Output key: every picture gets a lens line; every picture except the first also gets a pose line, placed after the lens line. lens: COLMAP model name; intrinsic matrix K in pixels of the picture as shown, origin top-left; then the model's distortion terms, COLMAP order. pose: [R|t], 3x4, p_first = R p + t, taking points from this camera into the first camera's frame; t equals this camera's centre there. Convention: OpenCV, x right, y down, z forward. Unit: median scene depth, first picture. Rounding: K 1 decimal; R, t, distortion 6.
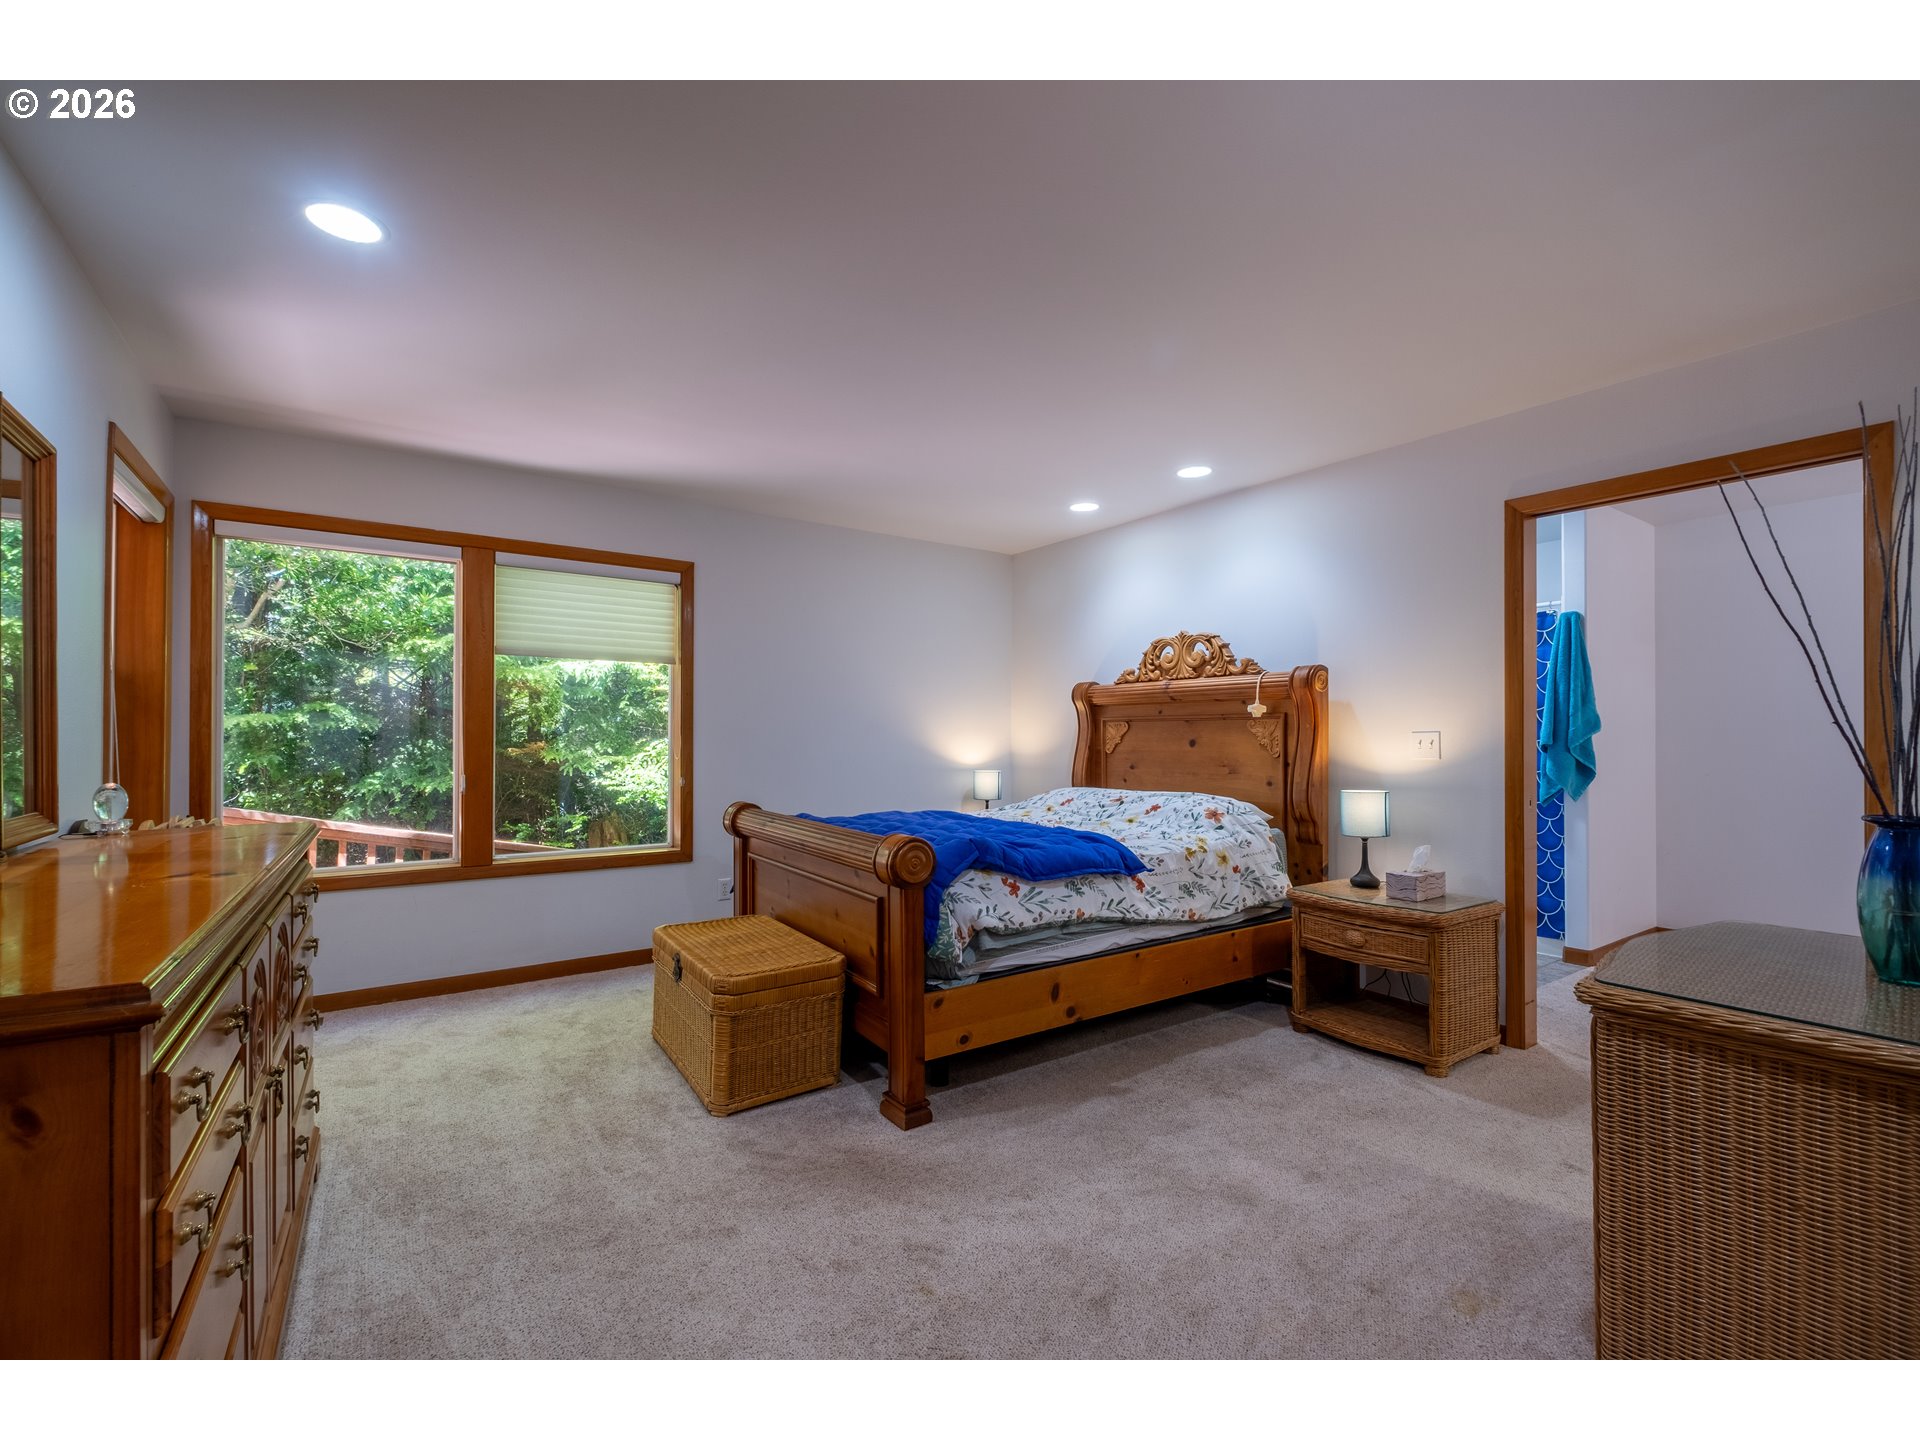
lens RADIAL K [[843.1, 0, 986.9], [0, 843.1, 734.9], [0, 0, 1]] dist [0.021176, -0.021762]
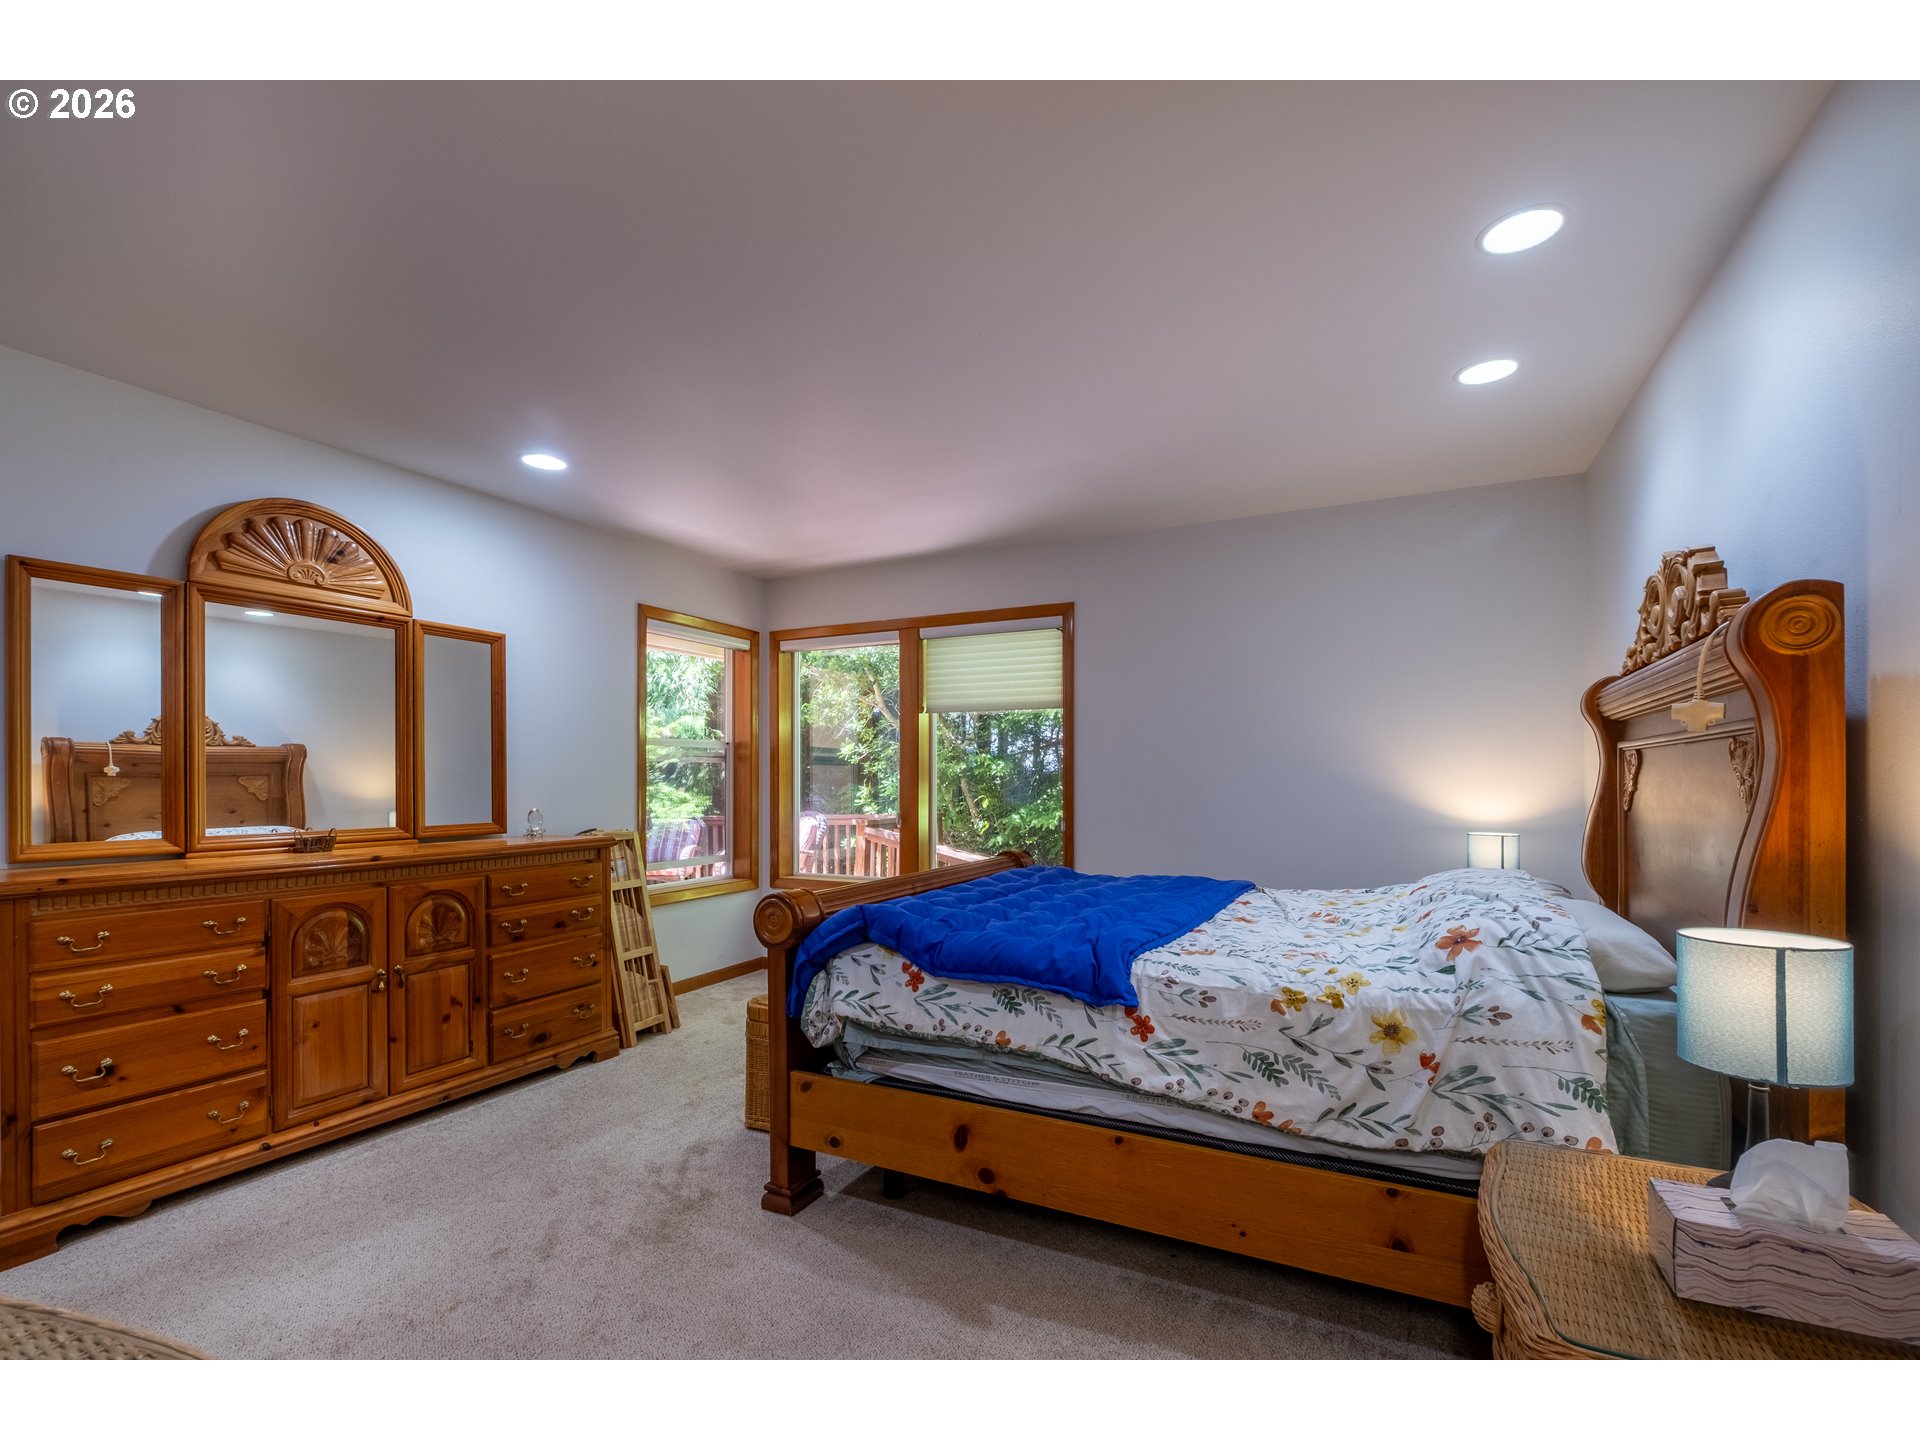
lens RADIAL K [[875.2, 0, 959.4], [0, 875.2, 781.4], [0, 0, 1]] dist [0.030747, -0.024786]
pose [[0.443669, -0.003791, -0.896183, 0.652599], [0.008673, 0.999962, 0.000064, 0.001032], [0.896149, -0.007801, 0.443686, 0.577764]]
